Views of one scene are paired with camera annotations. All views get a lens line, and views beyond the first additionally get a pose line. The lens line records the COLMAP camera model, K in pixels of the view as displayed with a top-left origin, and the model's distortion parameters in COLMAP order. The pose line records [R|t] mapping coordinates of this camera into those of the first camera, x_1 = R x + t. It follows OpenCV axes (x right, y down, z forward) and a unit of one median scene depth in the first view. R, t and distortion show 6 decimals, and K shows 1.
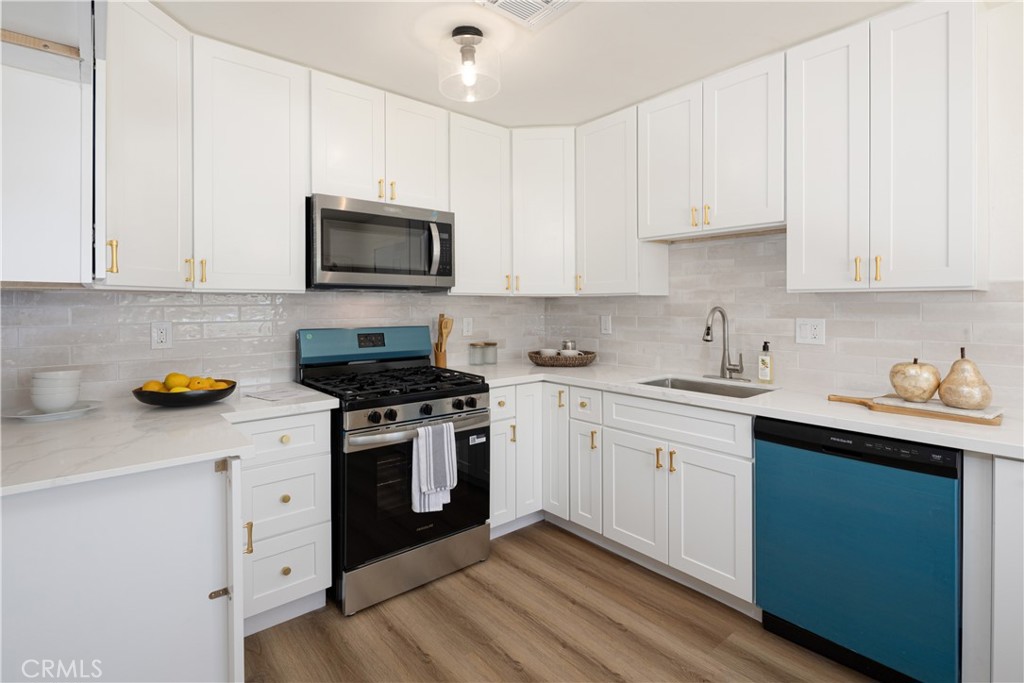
lens RADIAL K [[493.8, 0, 509.5], [0, 493.8, 305.8], [0, 0, 1]] dist [0.003642, 0.000282]
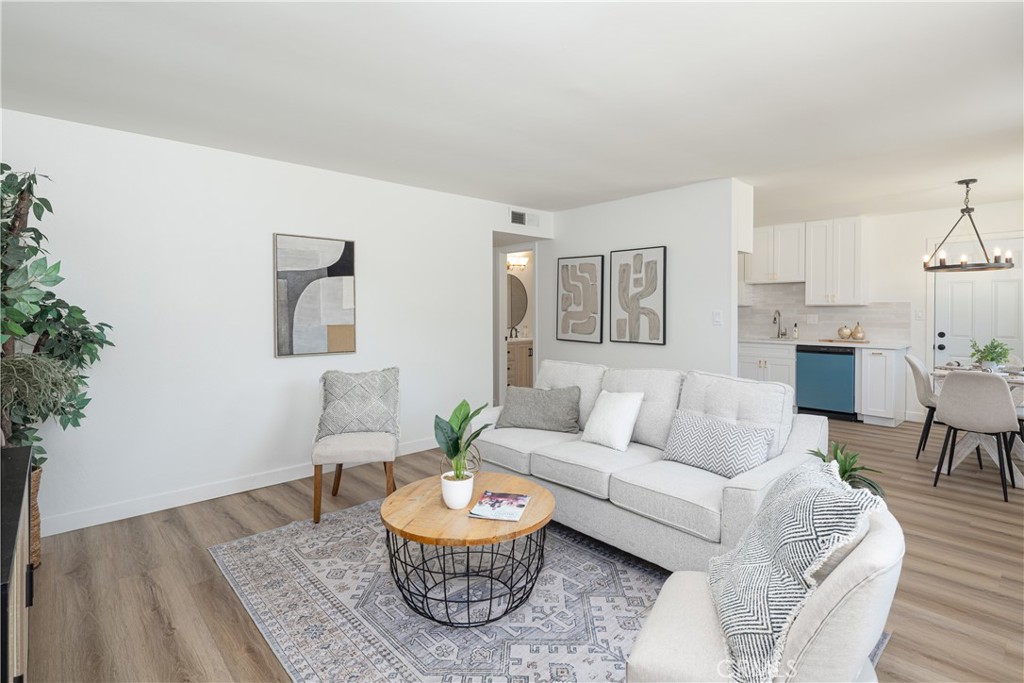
lens RADIAL K [[502.6, 0, 507.2], [0, 502.6, 309.9], [0, 0, 1]] dist [-0.001168, -0.000857]
pose [[0.998899, 0.004326, 0.046719, -1.233513], [-0.004217, 0.999988, -0.002443, 0.013587], [-0.046729, 0.002243, 0.998905, -1.738253]]
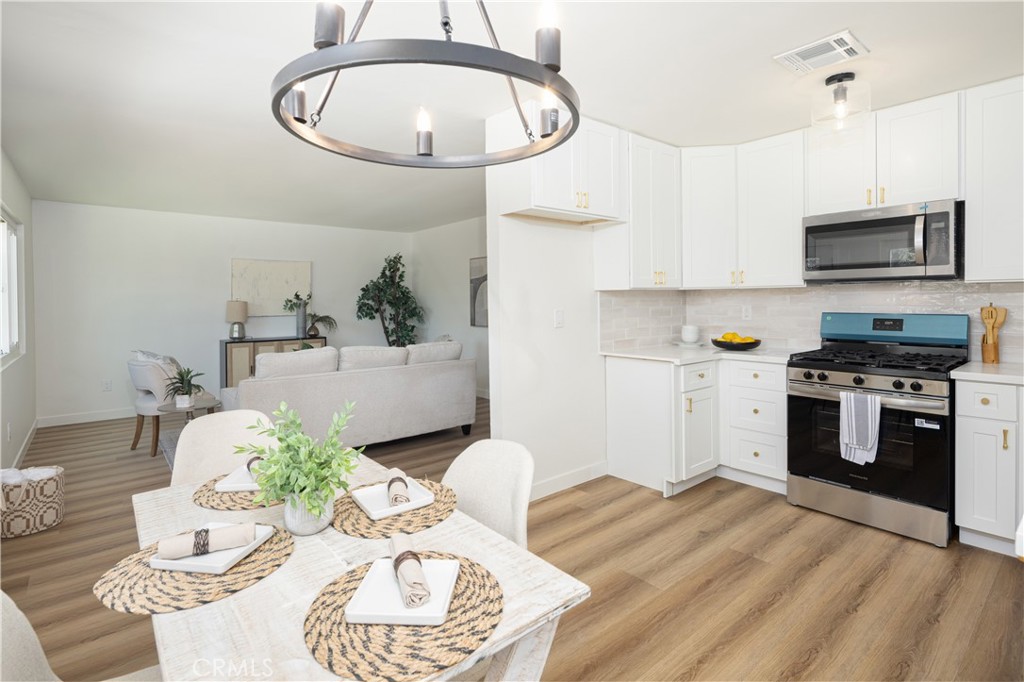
lens RADIAL K [[502.6, 0, 507.2], [0, 502.6, 309.4], [0, 0, 1]] dist [-0.001168, -0.000857]
pose [[-0.004180, 0.021475, -0.999761, 1.023864], [0.007938, 0.999739, 0.021441, 0.001939], [0.999960, -0.007847, -0.004349, 0.137216]]
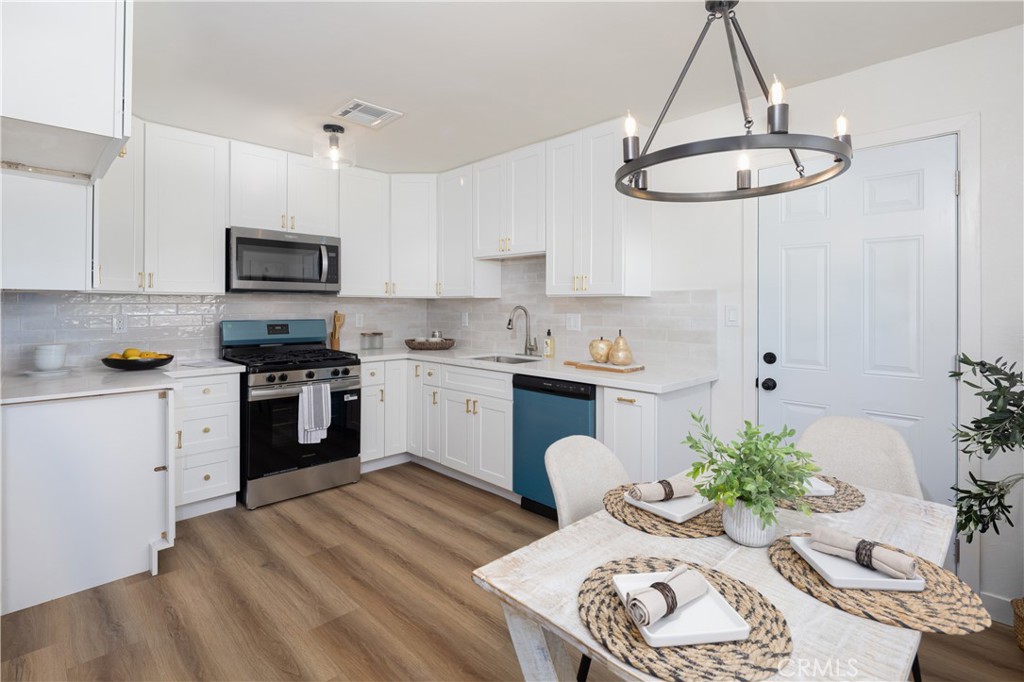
lens RADIAL K [[493.8, 0, 509.5], [0, 493.8, 305.3], [0, 0, 1]] dist [0.003642, 0.000282]
pose [[0.996915, 0.004359, 0.078374, 0.294686], [-0.004145, 0.999987, -0.002897, 0.004759], [-0.078385, 0.002563, 0.996920, -0.492449]]
